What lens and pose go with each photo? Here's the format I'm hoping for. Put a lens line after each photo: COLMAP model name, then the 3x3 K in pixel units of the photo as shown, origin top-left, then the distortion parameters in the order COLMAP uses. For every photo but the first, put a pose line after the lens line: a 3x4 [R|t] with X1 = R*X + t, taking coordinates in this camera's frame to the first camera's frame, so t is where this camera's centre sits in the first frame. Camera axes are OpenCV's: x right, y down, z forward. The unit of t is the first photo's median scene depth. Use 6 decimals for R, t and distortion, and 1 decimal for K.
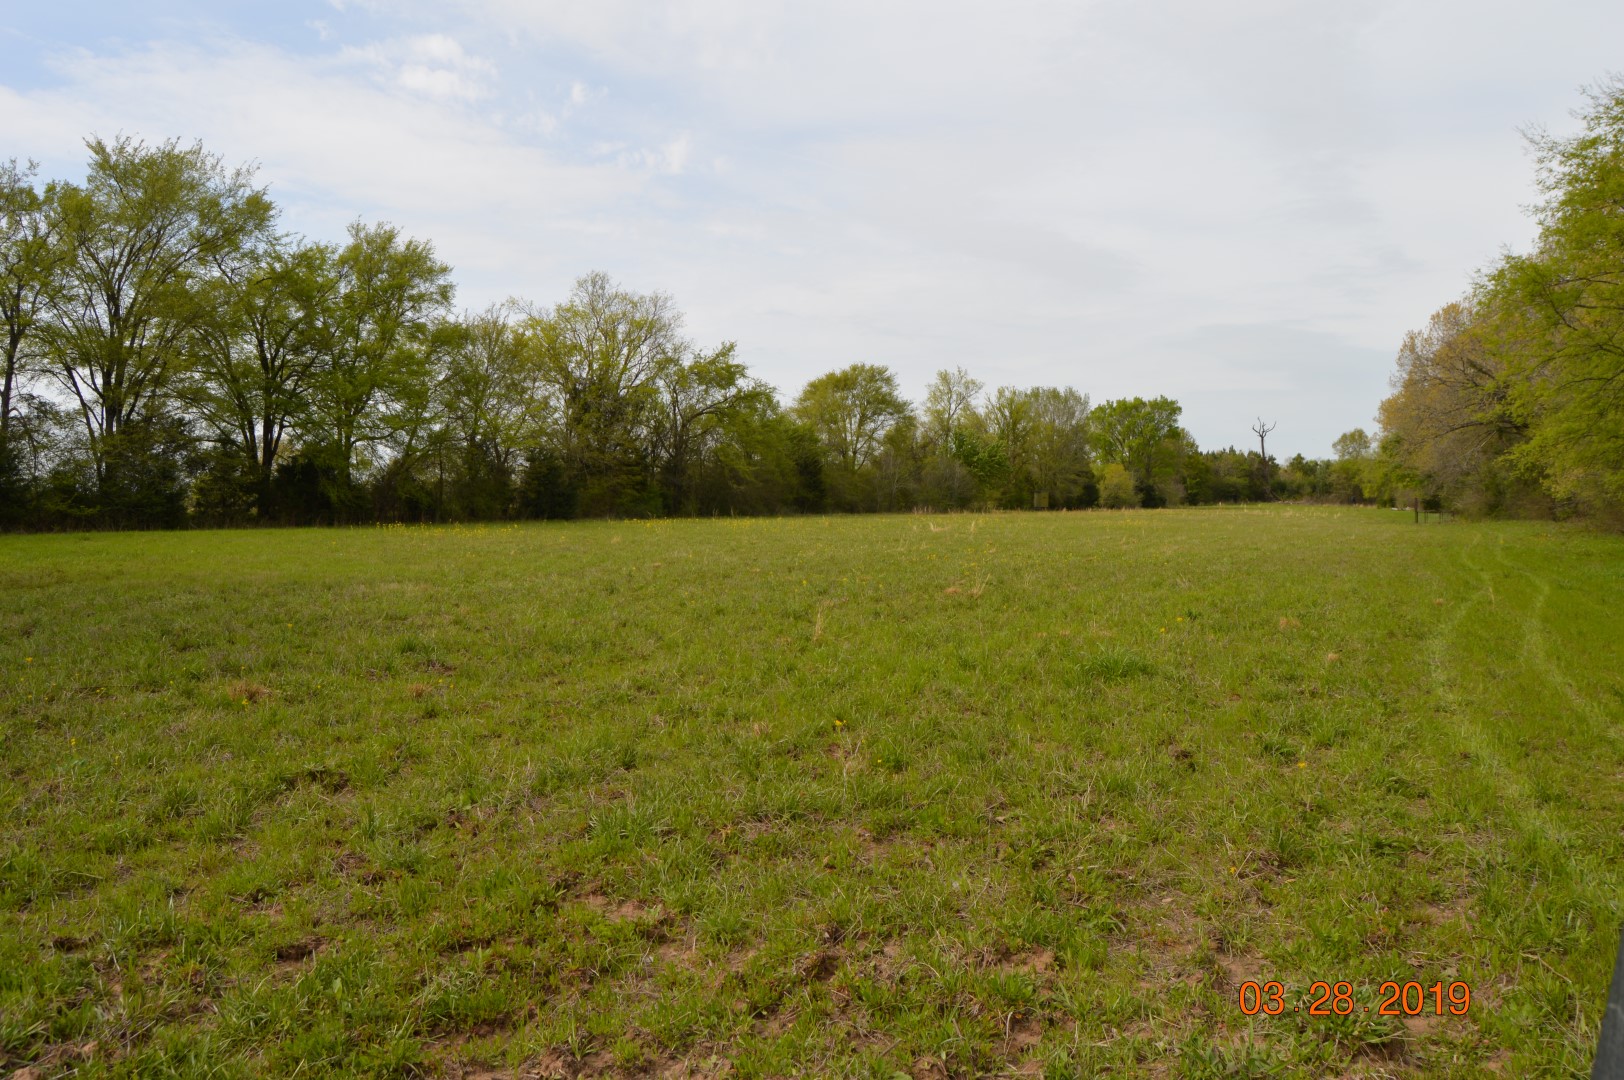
lens RADIAL K [[1302.7, 0, 811.2], [0, 1302.7, 537.8], [0, 0, 1]] dist [-0.083930, 0.030778]
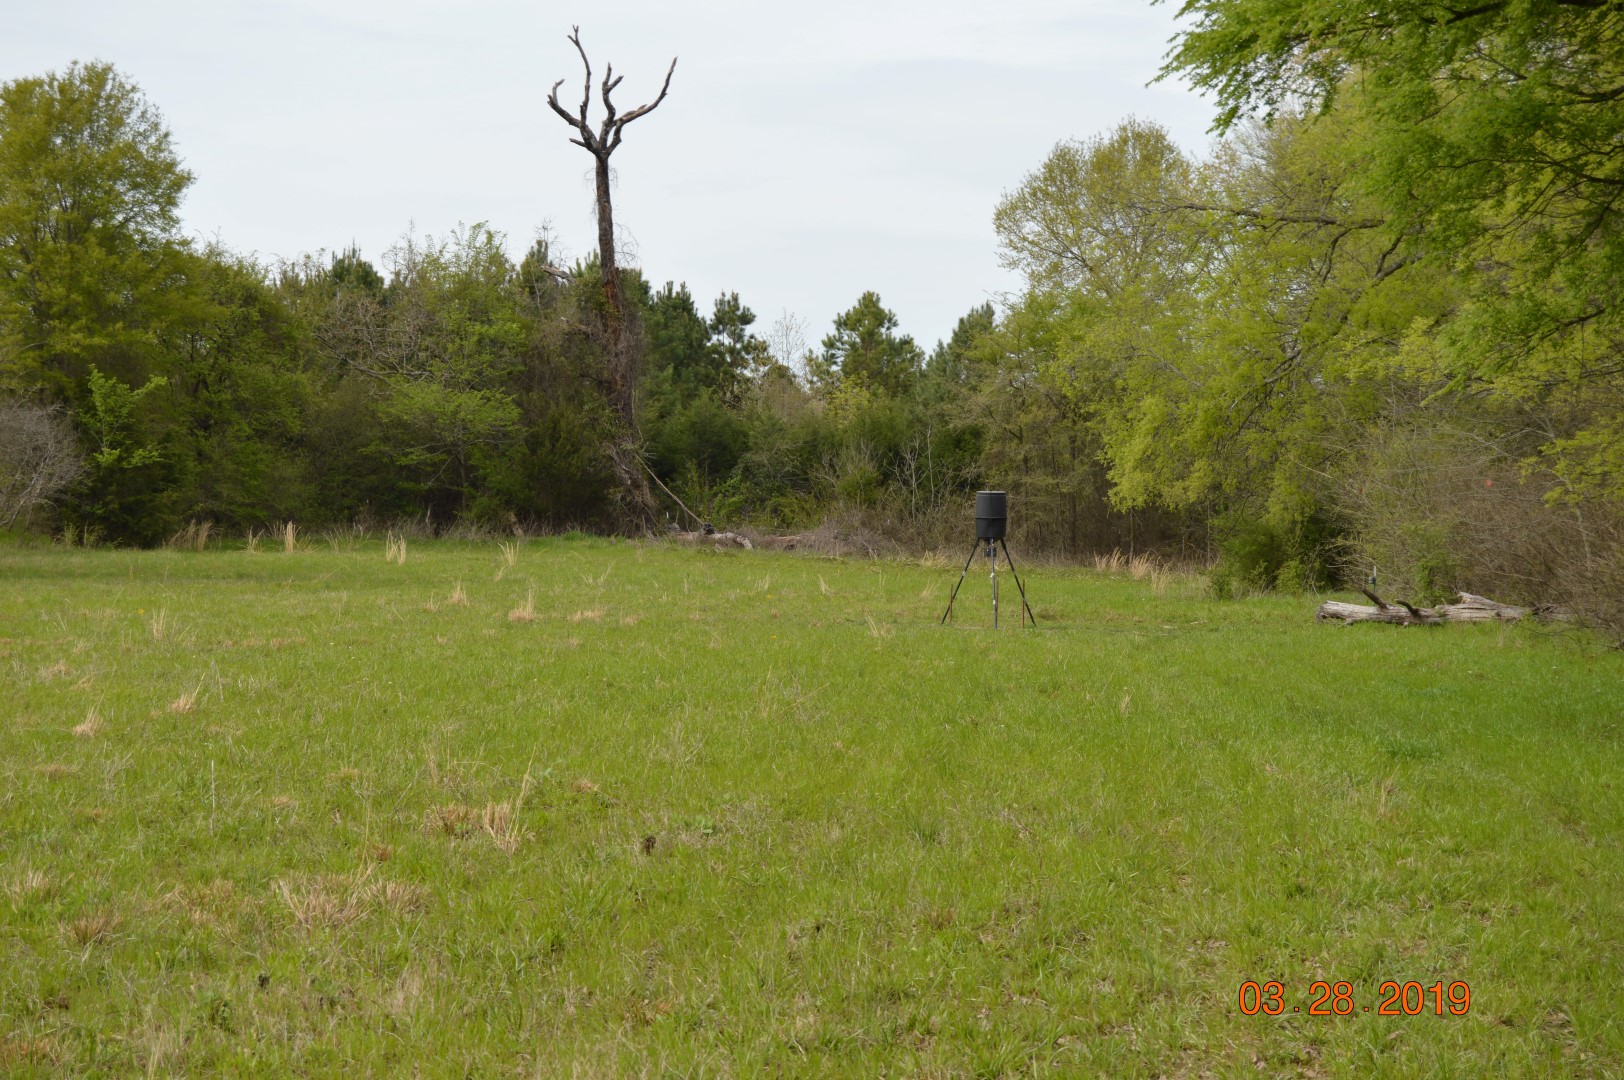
lens RADIAL K [[3796.9, 0, 811.9], [0, 3796.9, 534.5], [0, 0, 1]] dist [-0.011294, 0.000000]
pose [[0.956253, 0.023600, 0.291586, 0.234447], [-0.015716, 0.999446, -0.029352, -0.013708], [-0.292117, 0.023485, 0.956094, 0.520999]]
